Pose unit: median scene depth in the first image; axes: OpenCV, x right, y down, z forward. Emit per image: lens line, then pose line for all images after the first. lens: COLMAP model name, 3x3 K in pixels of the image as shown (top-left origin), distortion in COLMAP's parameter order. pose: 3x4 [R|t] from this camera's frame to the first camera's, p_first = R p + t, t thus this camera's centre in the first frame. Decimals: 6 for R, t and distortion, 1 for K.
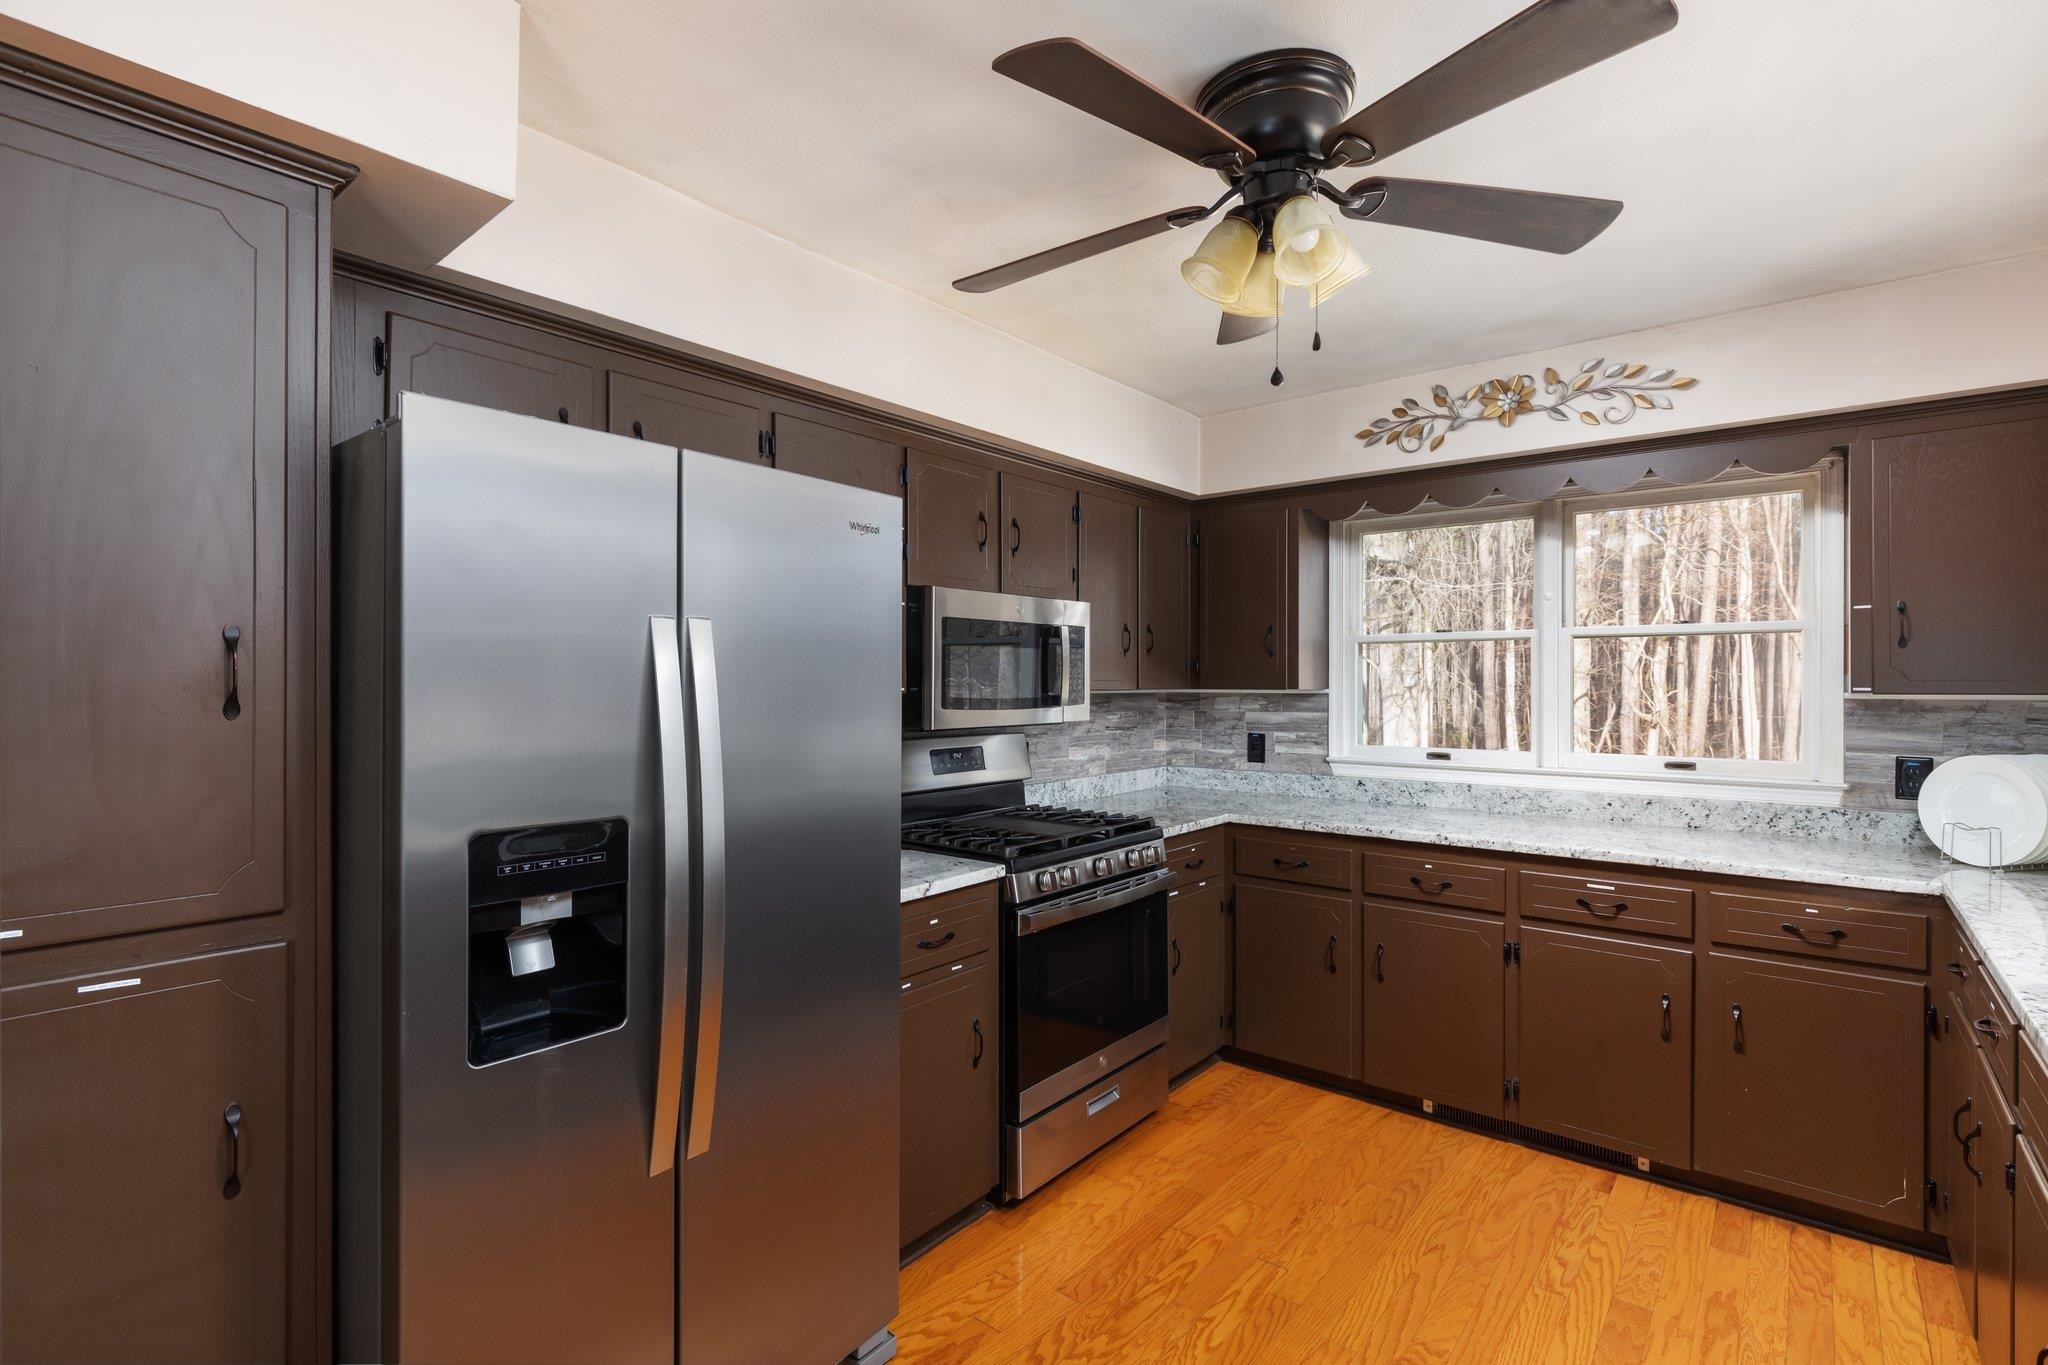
lens RADIAL K [[961.8, 0, 1023.9], [0, 961.8, 683.9], [0, 0, 1]] dist [-0.000424, -0.000112]
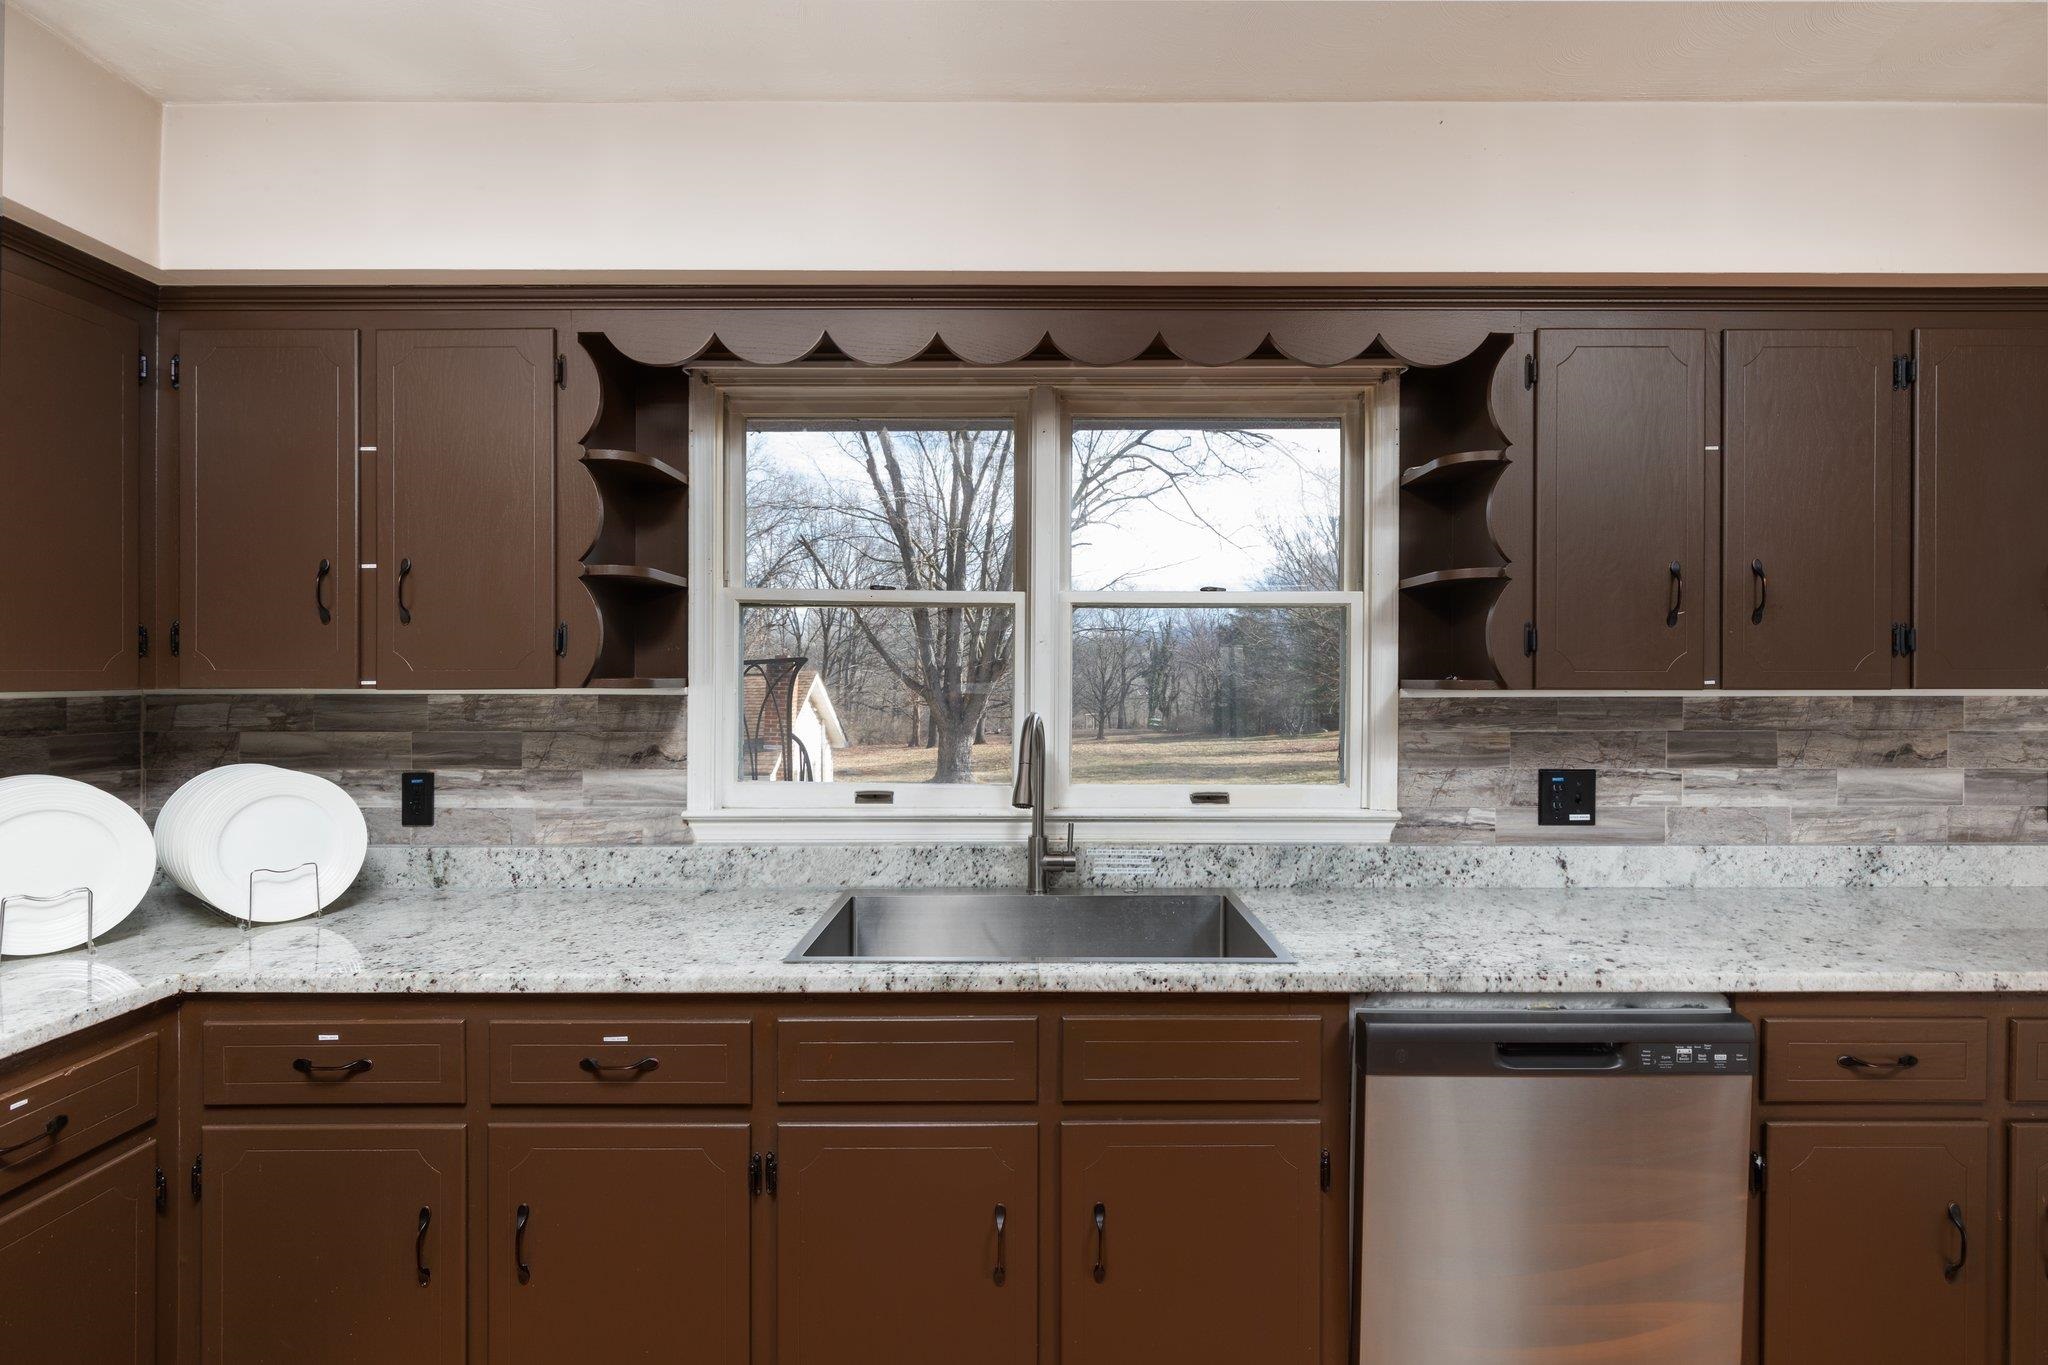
lens RADIAL K [[1039.0, 0, 1023.5], [0, 1039.0, 681.9], [0, 0, 1]] dist [0.007219, 0.000466]
pose [[-0.635353, -0.003372, 0.772215, 0.018781], [0.000374, 0.999989, 0.004674, 0.002165], [-0.772222, 0.003259, -0.635345, 0.749201]]
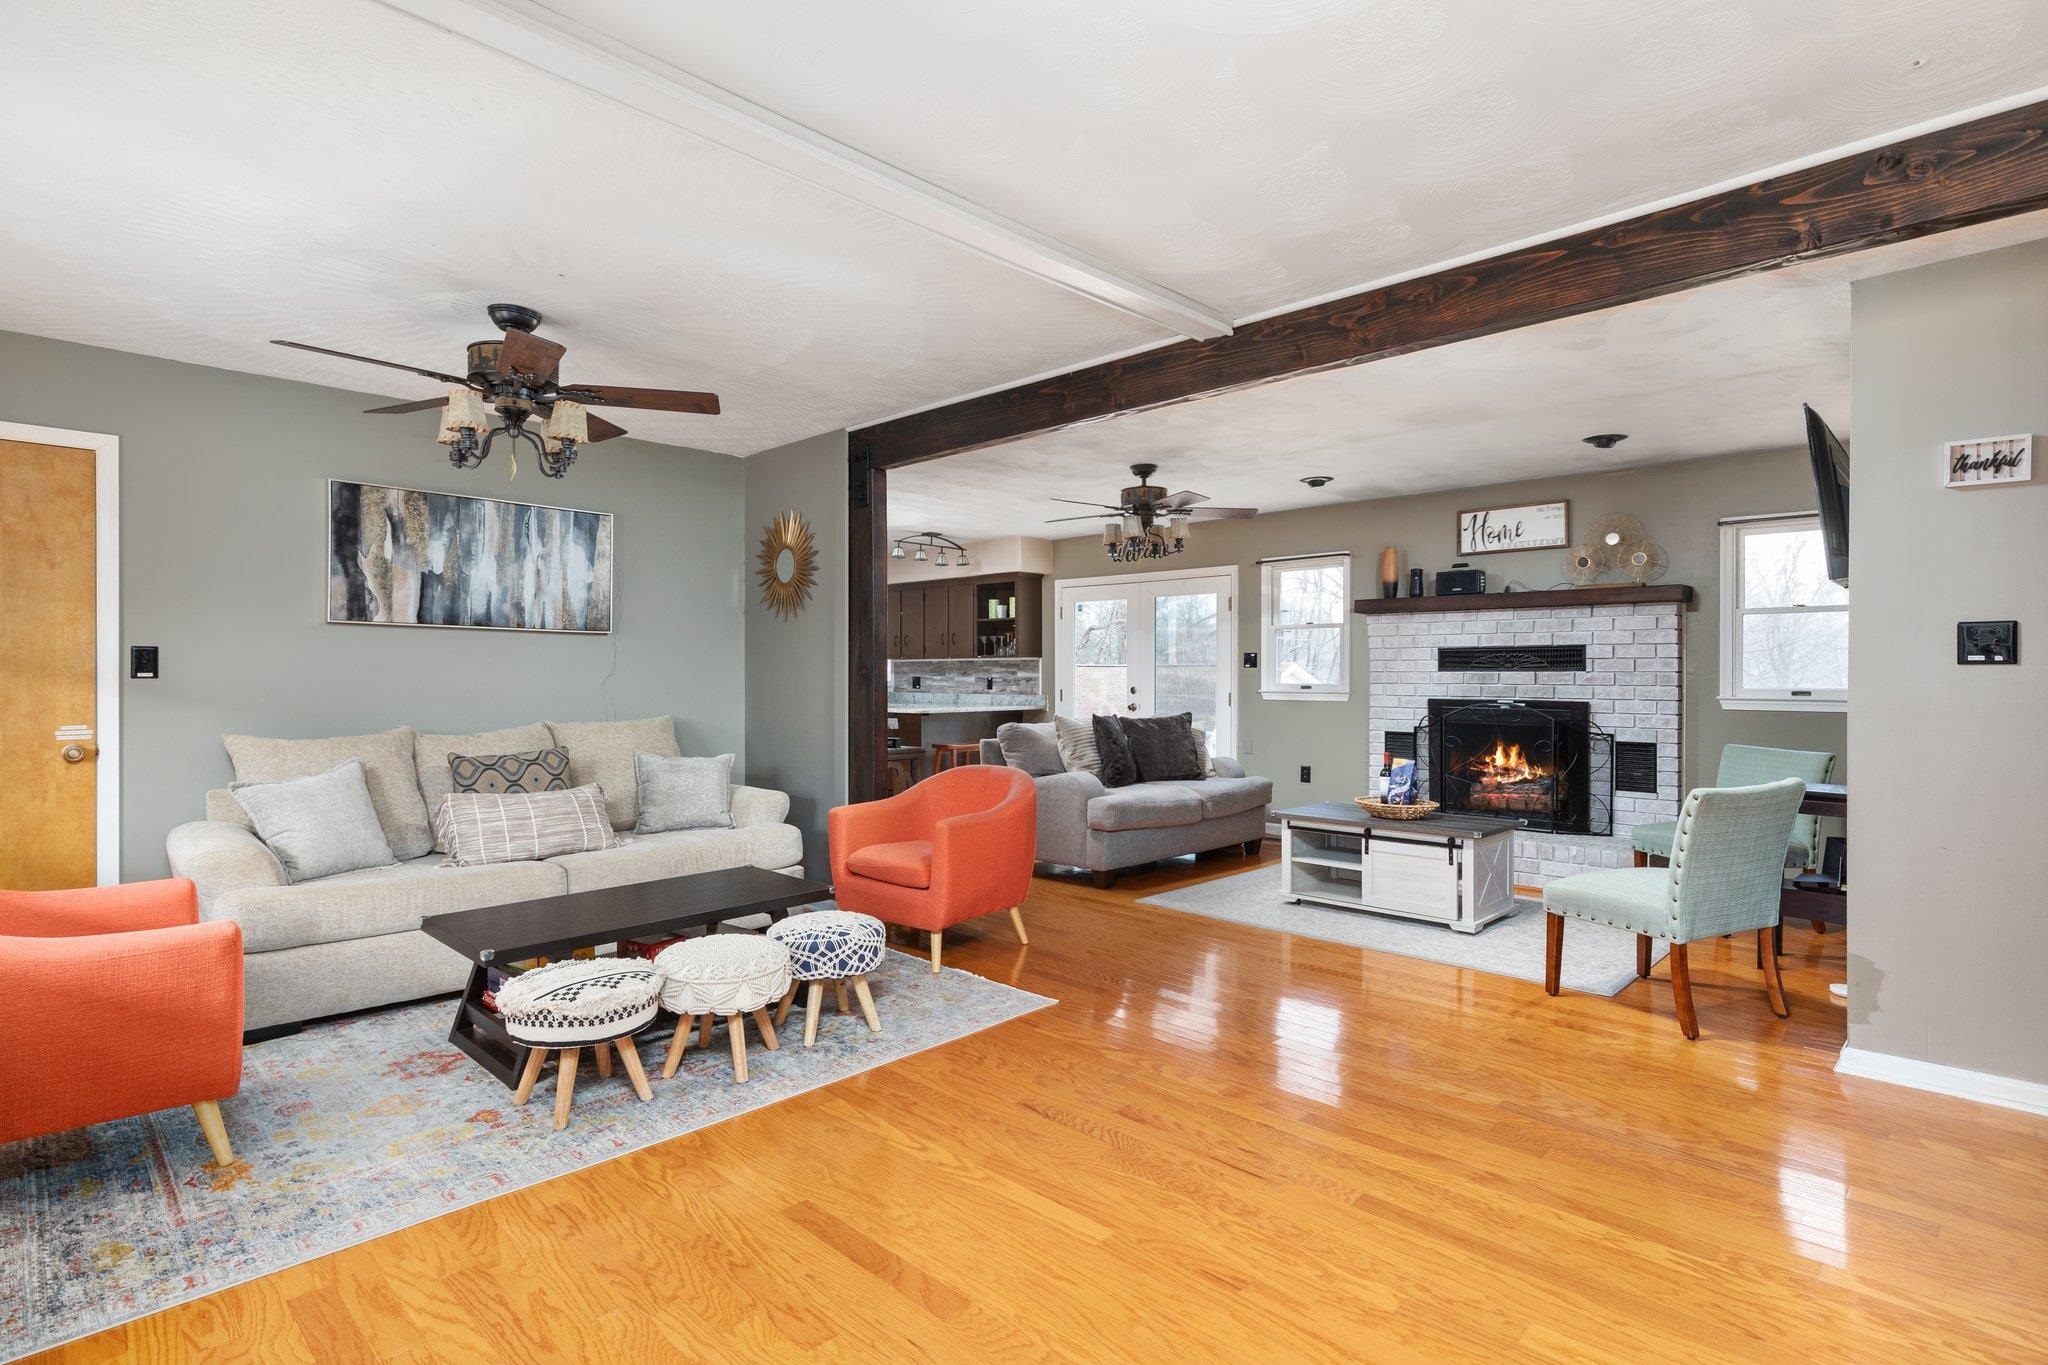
lens RADIAL K [[1039.0, 0, 1057.6], [0, 1039.0, 675.5], [0, 0, 1]] dist [0.007219, 0.000466]
pose [[0.057070, -0.004920, 0.998358, -3.124413], [0.002372, 0.999986, 0.004793, 0.048343], [-0.998367, 0.002095, 0.057081, -0.707372]]
